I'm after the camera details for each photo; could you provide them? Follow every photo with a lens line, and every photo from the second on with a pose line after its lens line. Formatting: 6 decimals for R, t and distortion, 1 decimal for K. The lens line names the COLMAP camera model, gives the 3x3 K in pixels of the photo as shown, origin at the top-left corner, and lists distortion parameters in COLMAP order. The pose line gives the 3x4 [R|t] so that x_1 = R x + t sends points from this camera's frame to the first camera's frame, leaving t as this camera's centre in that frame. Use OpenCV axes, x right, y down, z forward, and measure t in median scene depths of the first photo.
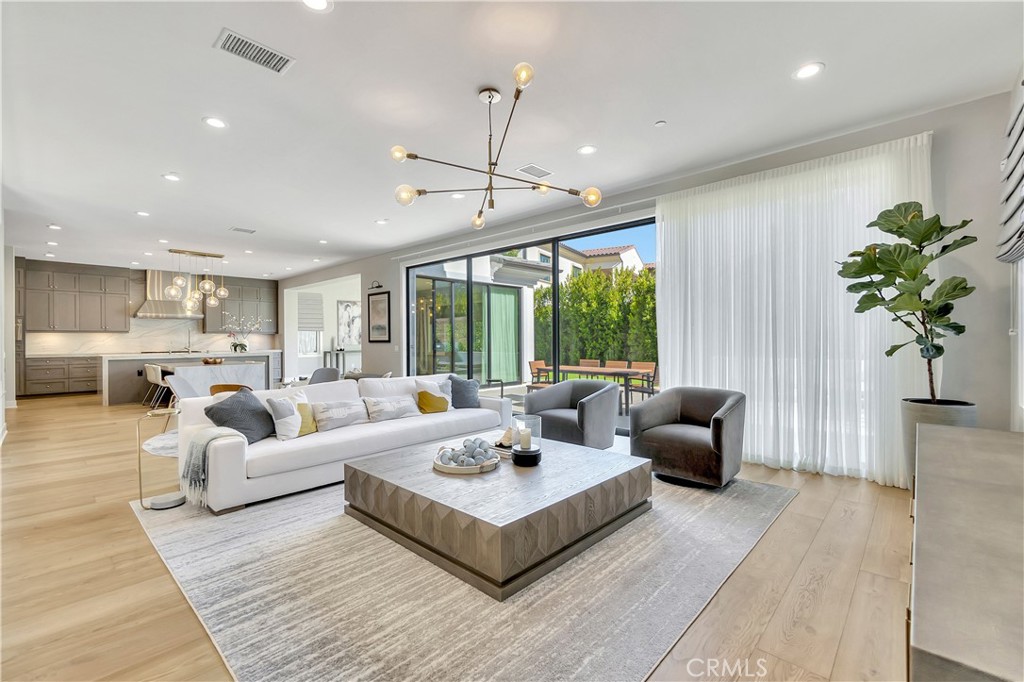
lens RADIAL K [[439.7, 0, 513.5], [0, 439.7, 341.2], [0, 0, 1]] dist [-0.004454, 0.001701]
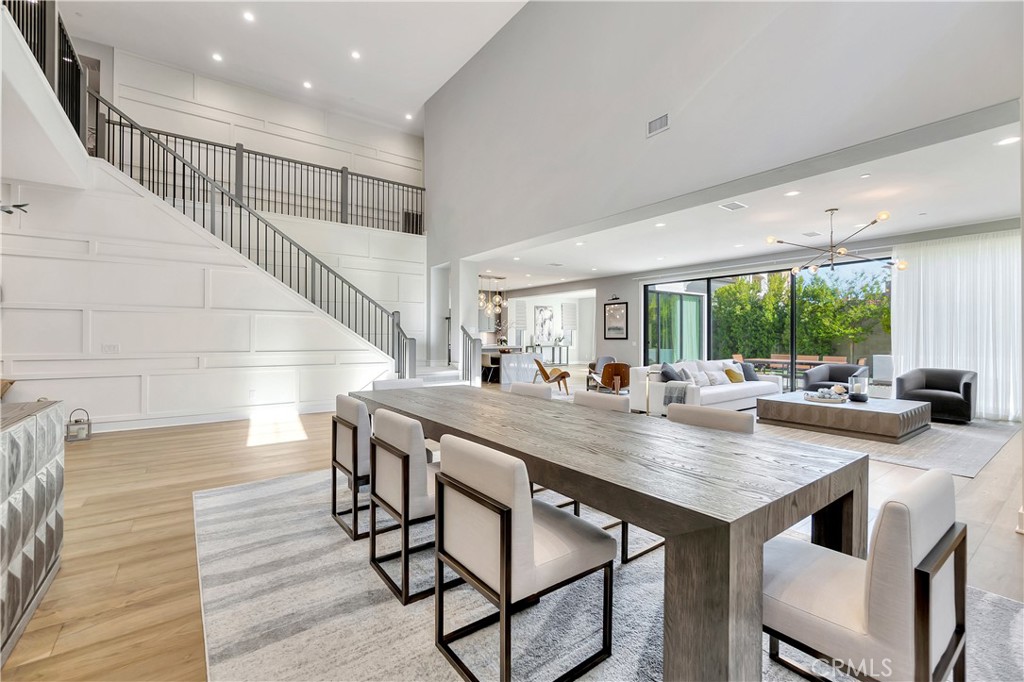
lens RADIAL K [[439.7, 0, 504.1], [0, 439.7, 339.0], [0, 0, 1]] dist [-0.004454, 0.001701]
pose [[0.982361, 0.008668, -0.186794, -0.397234], [-0.008859, 0.999961, -0.000187, 0.005466], [0.186785, 0.001838, 0.982399, -0.414404]]
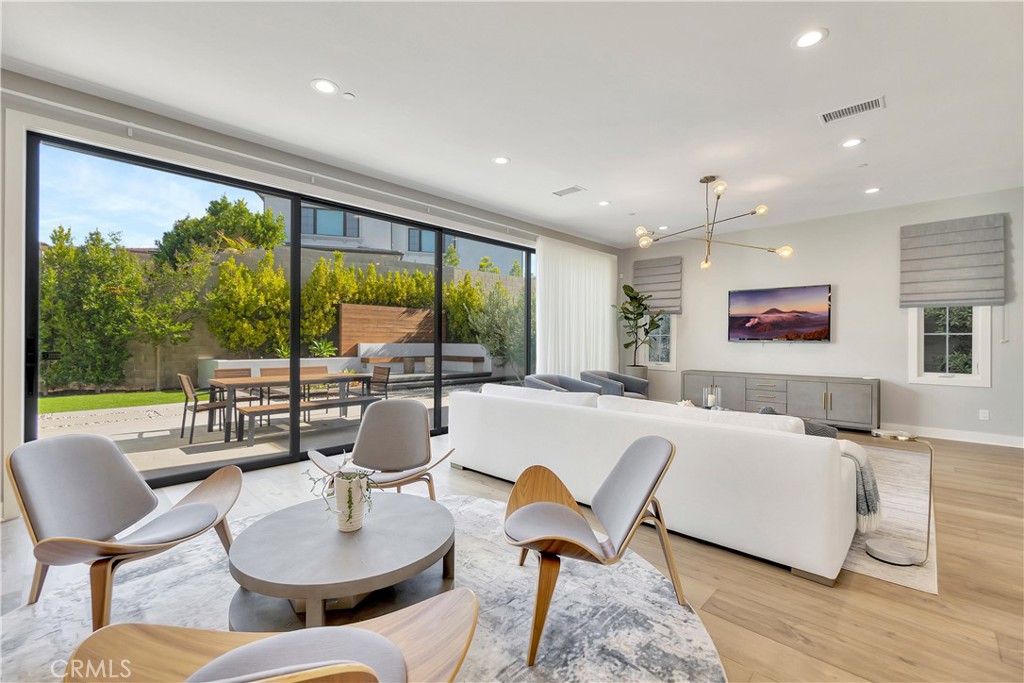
lens RADIAL K [[439.7, 0, 504.3], [0, 439.7, 340.7], [0, 0, 1]] dist [-0.004454, 0.001701]
pose [[0.010035, 0.006606, 0.999928, -0.560423], [-0.002703, 0.999975, -0.006579, 0.001980], [-0.999946, -0.002637, 0.010053, 0.584003]]
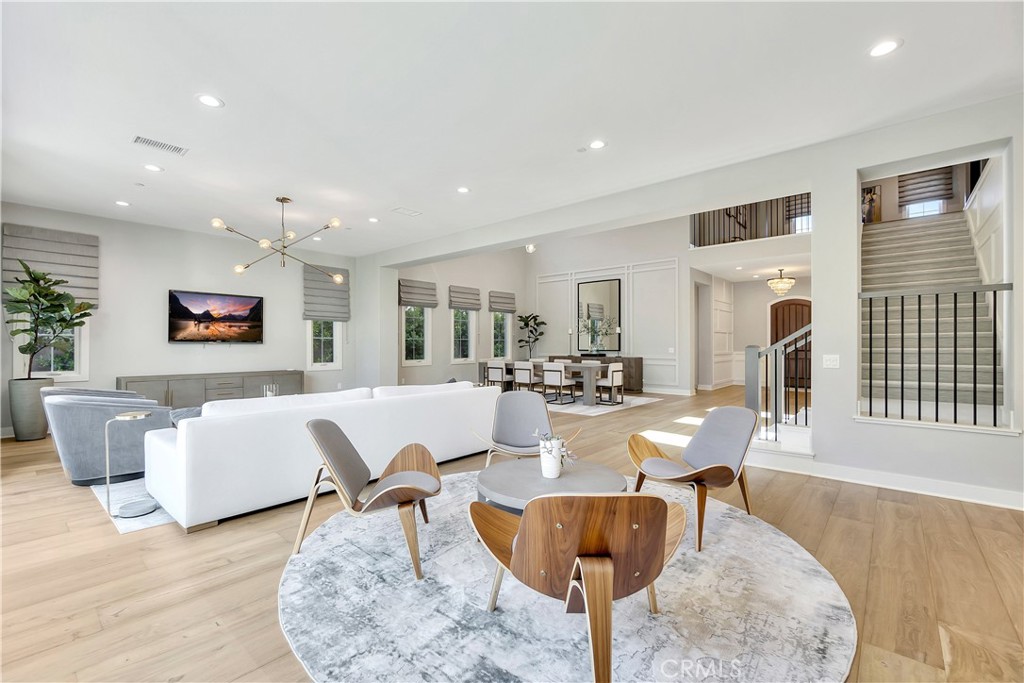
lens RADIAL K [[439.7, 0, 506.2], [0, 439.7, 344.5], [0, 0, 1]] dist [-0.004454, 0.001701]
pose [[-0.999428, 0.010647, -0.032099, -0.191283], [0.010509, 0.999935, 0.004492, 0.001041], [0.032145, 0.004153, -0.999475, 1.128551]]
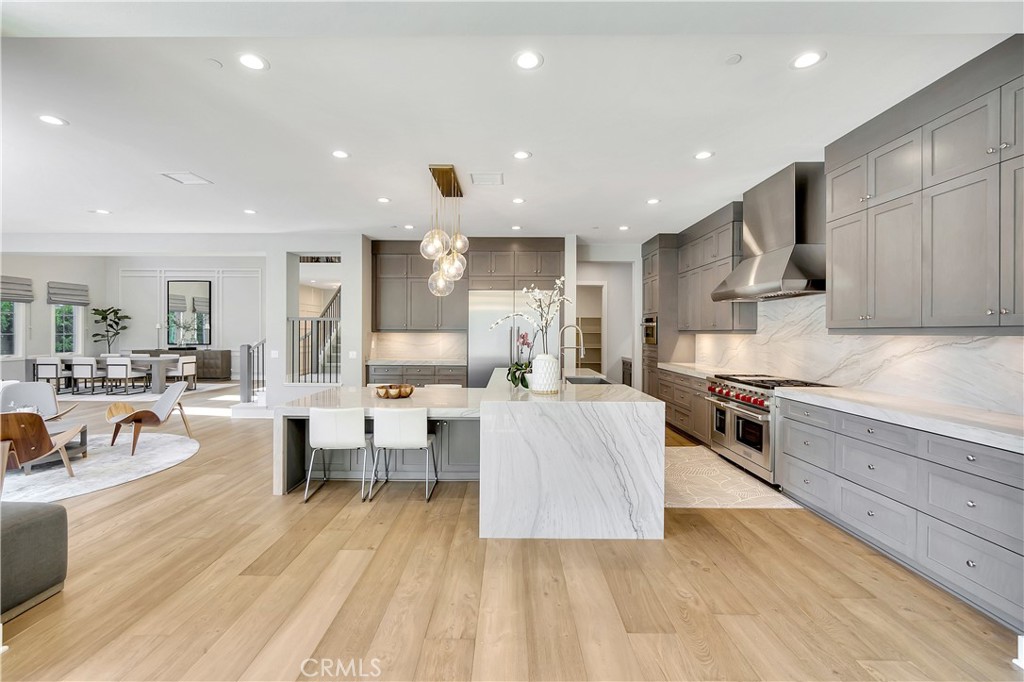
lens RADIAL K [[439.7, 0, 500.9], [0, 439.7, 335.8], [0, 0, 1]] dist [-0.004454, 0.001701]
pose [[-0.739780, 0.011553, -0.672750, -0.317458], [0.000388, 0.999860, 0.016744, -0.028222], [0.672849, 0.012126, -0.739681, 1.654297]]
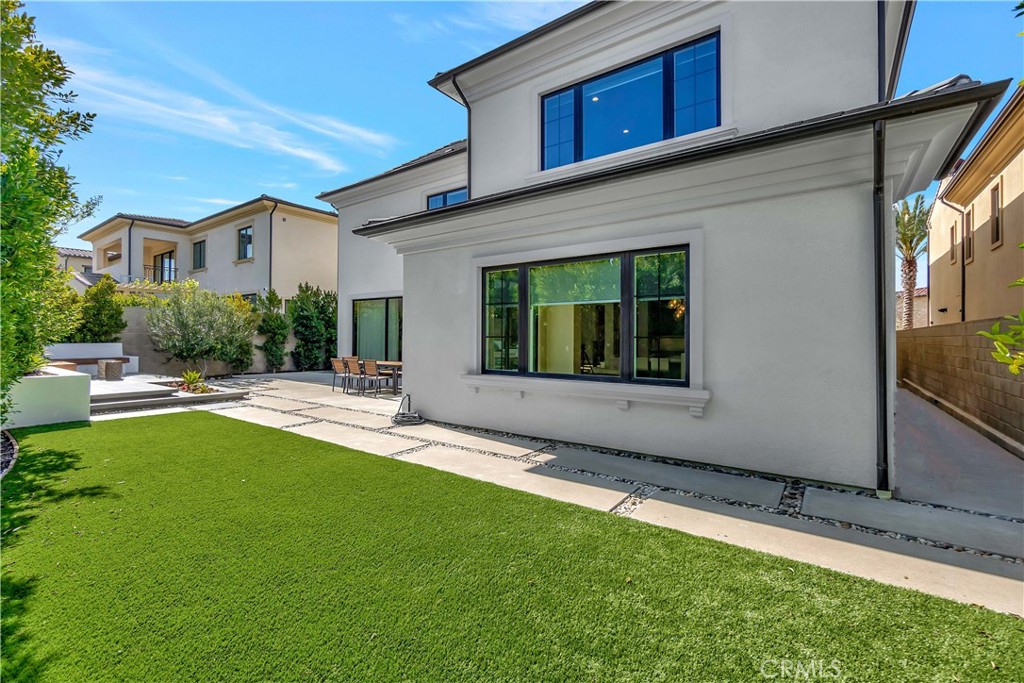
lens RADIAL K [[439.7, 0, 511.6], [0, 439.7, 338.2], [0, 0, 1]] dist [-0.004454, 0.001701]
pose [[-0.992309, 0.007525, -0.123556, 0.149784], [0.006883, 0.999960, 0.005627, -0.022286], [0.123593, 0.004734, -0.992322, 2.696637]]
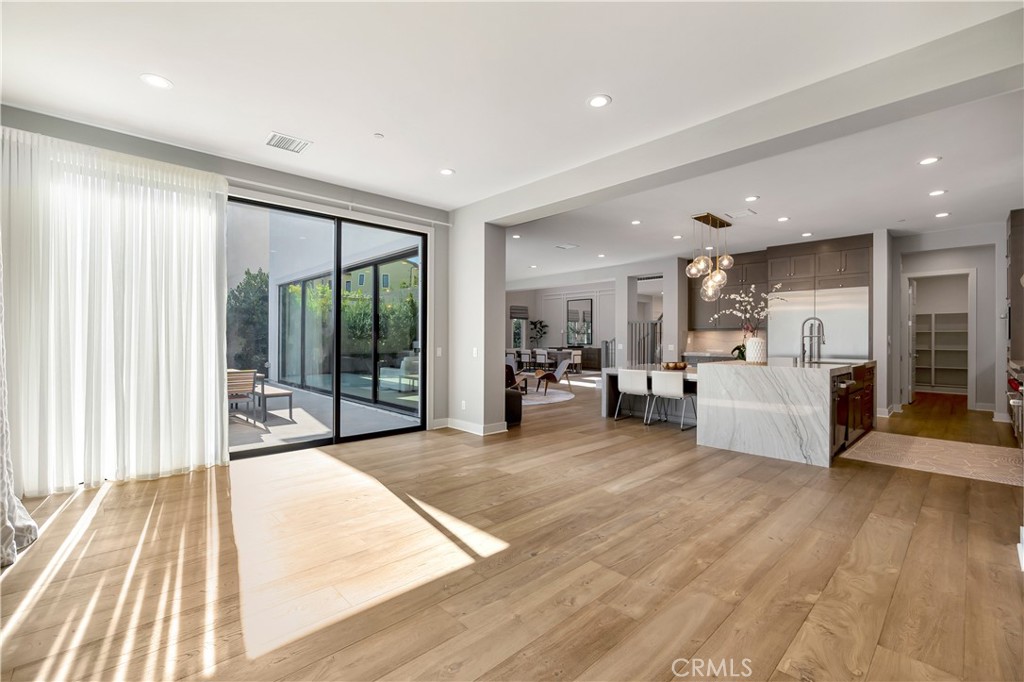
lens RADIAL K [[439.7, 0, 504.2], [0, 439.7, 339.4], [0, 0, 1]] dist [-0.004454, 0.001701]
pose [[-0.997461, 0.007452, 0.070828, -0.324143], [0.007706, 0.999965, 0.003318, -0.003422], [-0.070800, 0.003855, -0.997483, 2.044790]]
